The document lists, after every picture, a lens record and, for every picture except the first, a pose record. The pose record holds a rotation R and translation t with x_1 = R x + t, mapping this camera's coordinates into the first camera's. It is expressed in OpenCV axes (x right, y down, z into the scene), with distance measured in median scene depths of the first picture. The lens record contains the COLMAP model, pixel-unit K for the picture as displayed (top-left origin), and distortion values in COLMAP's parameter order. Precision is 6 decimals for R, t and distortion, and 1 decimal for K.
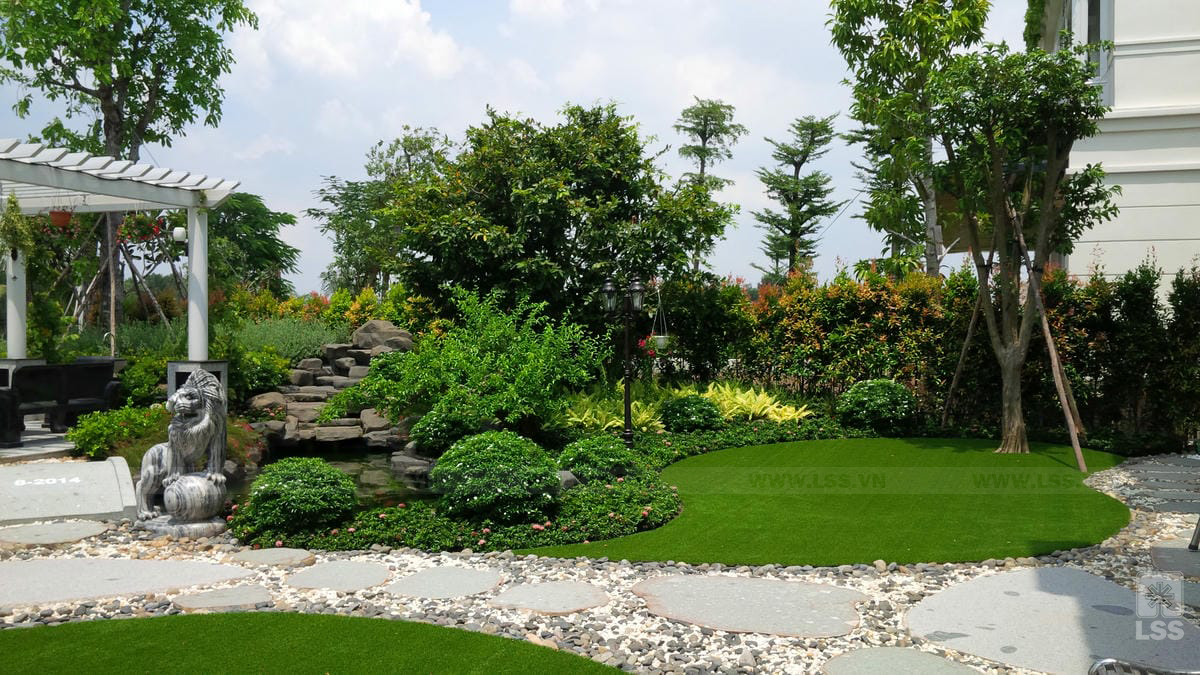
lens RADIAL K [[1061.8, 0, 616.3], [0, 1061.8, 327.7], [0, 0, 1]] dist [0.164835, -0.360096]
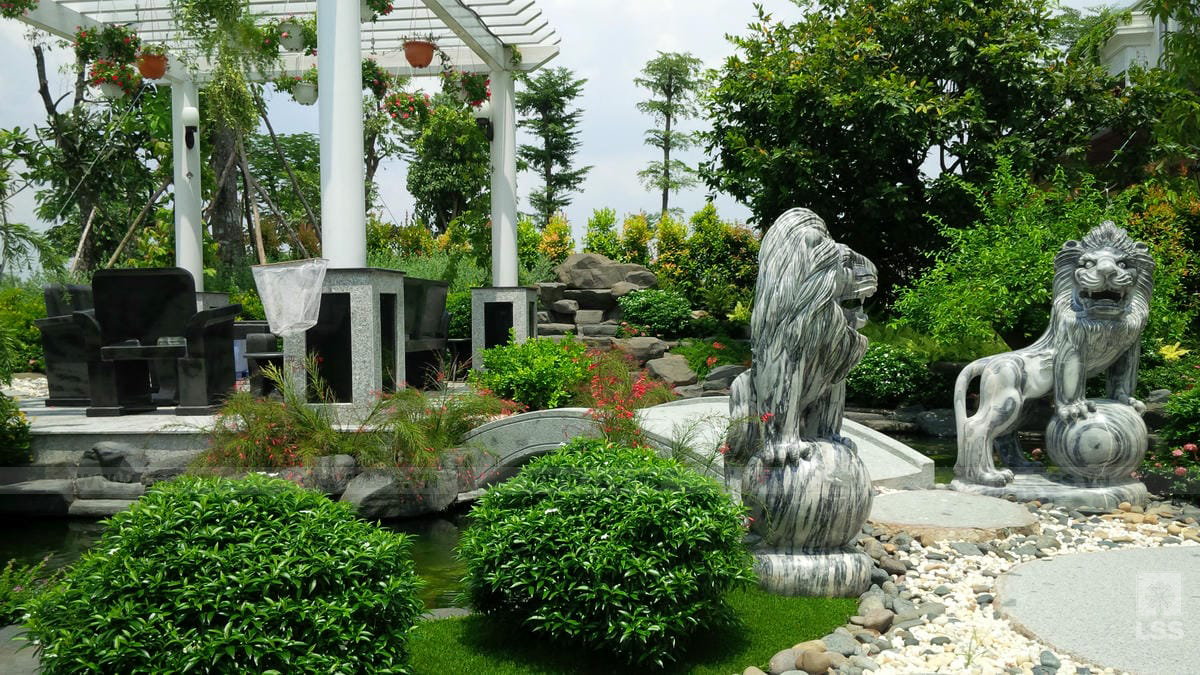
lens RADIAL K [[1061.8, 0, 616.3], [0, 1061.8, 327.7], [0, 0, 1]] dist [0.164835, -0.360096]
pose [[0.978725, -0.016390, 0.204519, -0.426397], [0.015101, 0.999855, 0.007858, 0.048675], [-0.204619, -0.004602, 0.978831, 0.267171]]
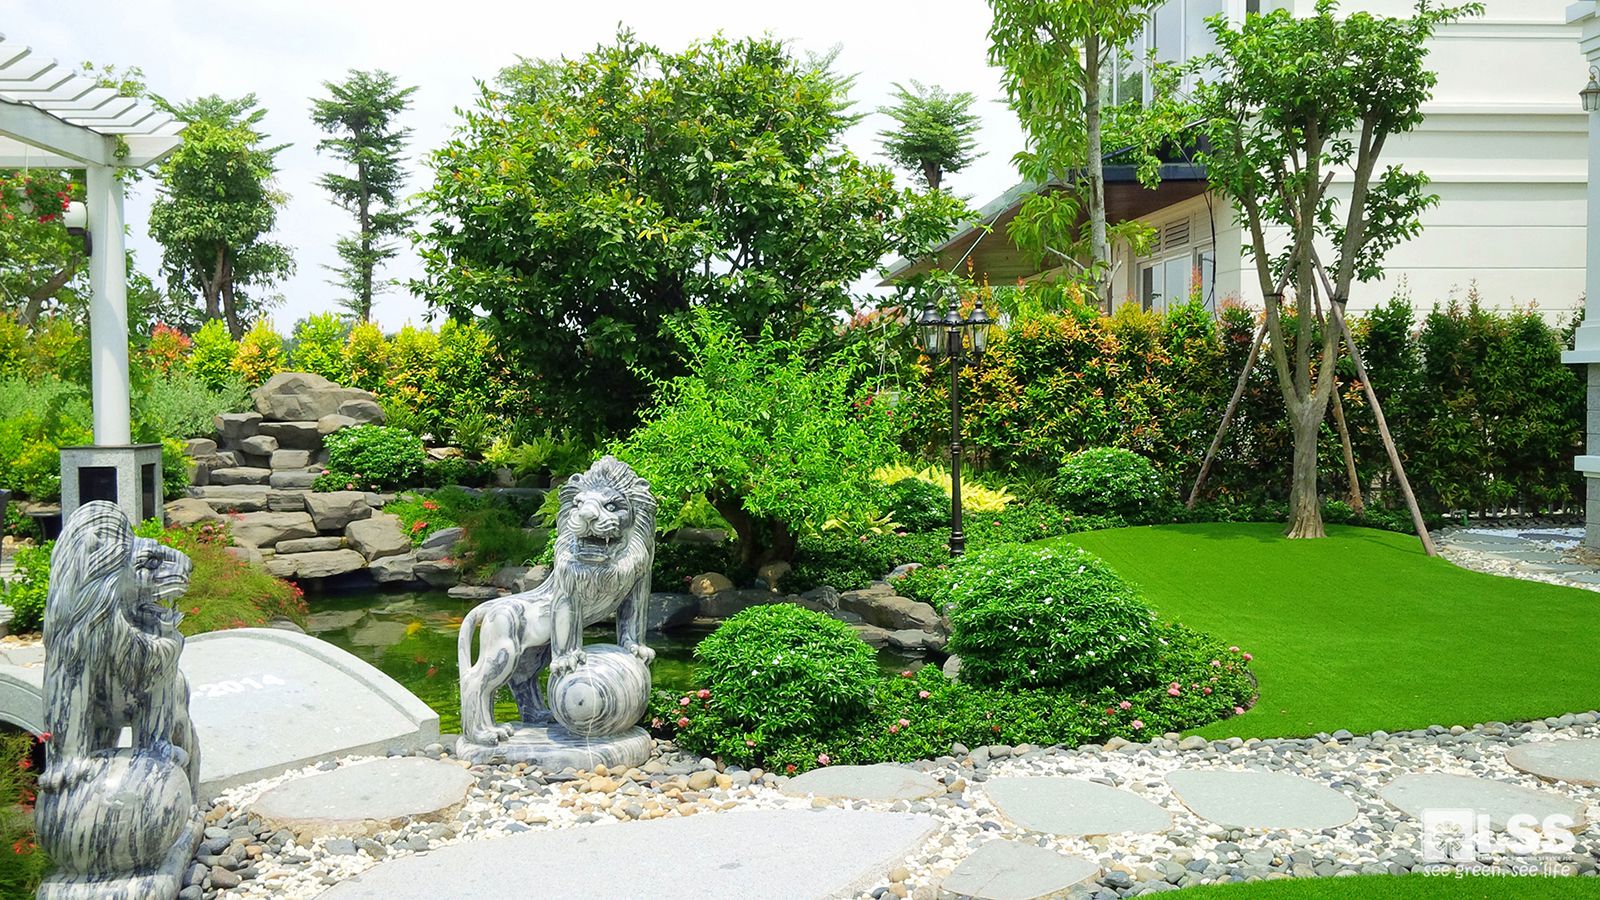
lens RADIAL K [[1419.0, 0, 806.6], [0, 1419.0, 442.9], [0, 0, 1]] dist [0.113875, -0.259448]
pose [[0.922866, -0.024788, 0.384322, -0.316401], [0.009714, 0.999107, 0.041115, 0.002007], [-0.384998, -0.034211, 0.922283, 0.168207]]
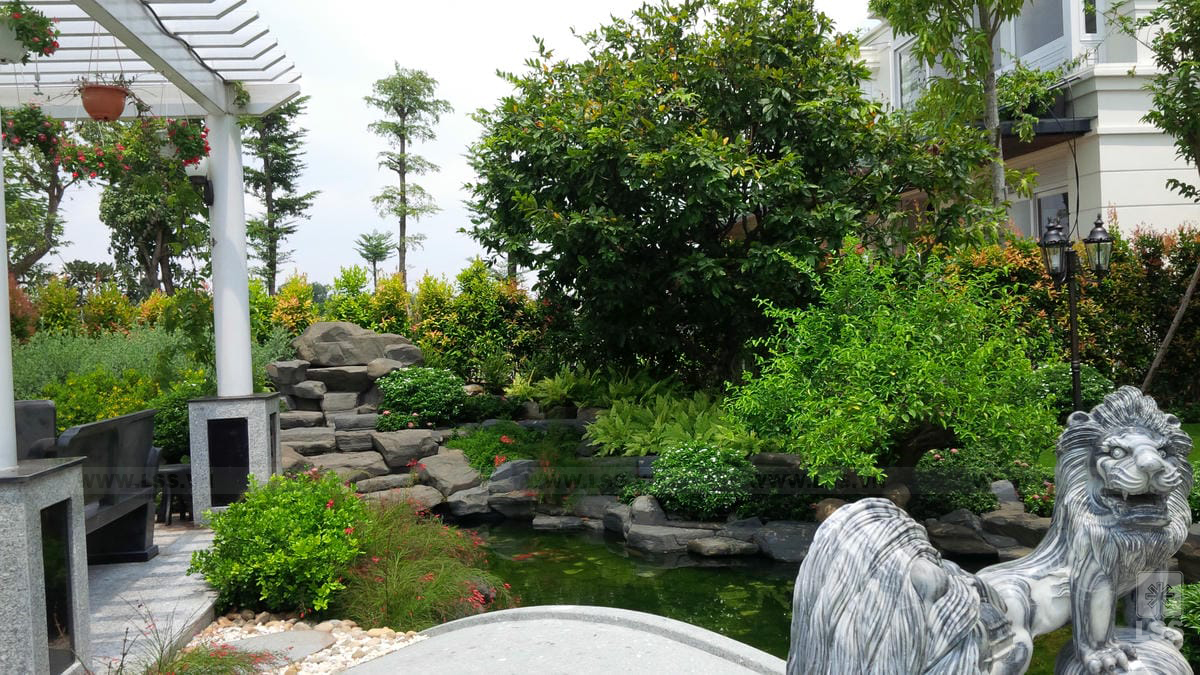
lens RADIAL K [[1064.2, 0, 605.0], [0, 1064.2, 332.1], [0, 0, 1]] dist [0.113875, -0.259448]
pose [[0.901158, -0.044495, 0.431201, -0.418982], [0.045967, 0.998918, 0.007011, 0.002506], [-0.431046, 0.013503, 0.902229, 0.392181]]
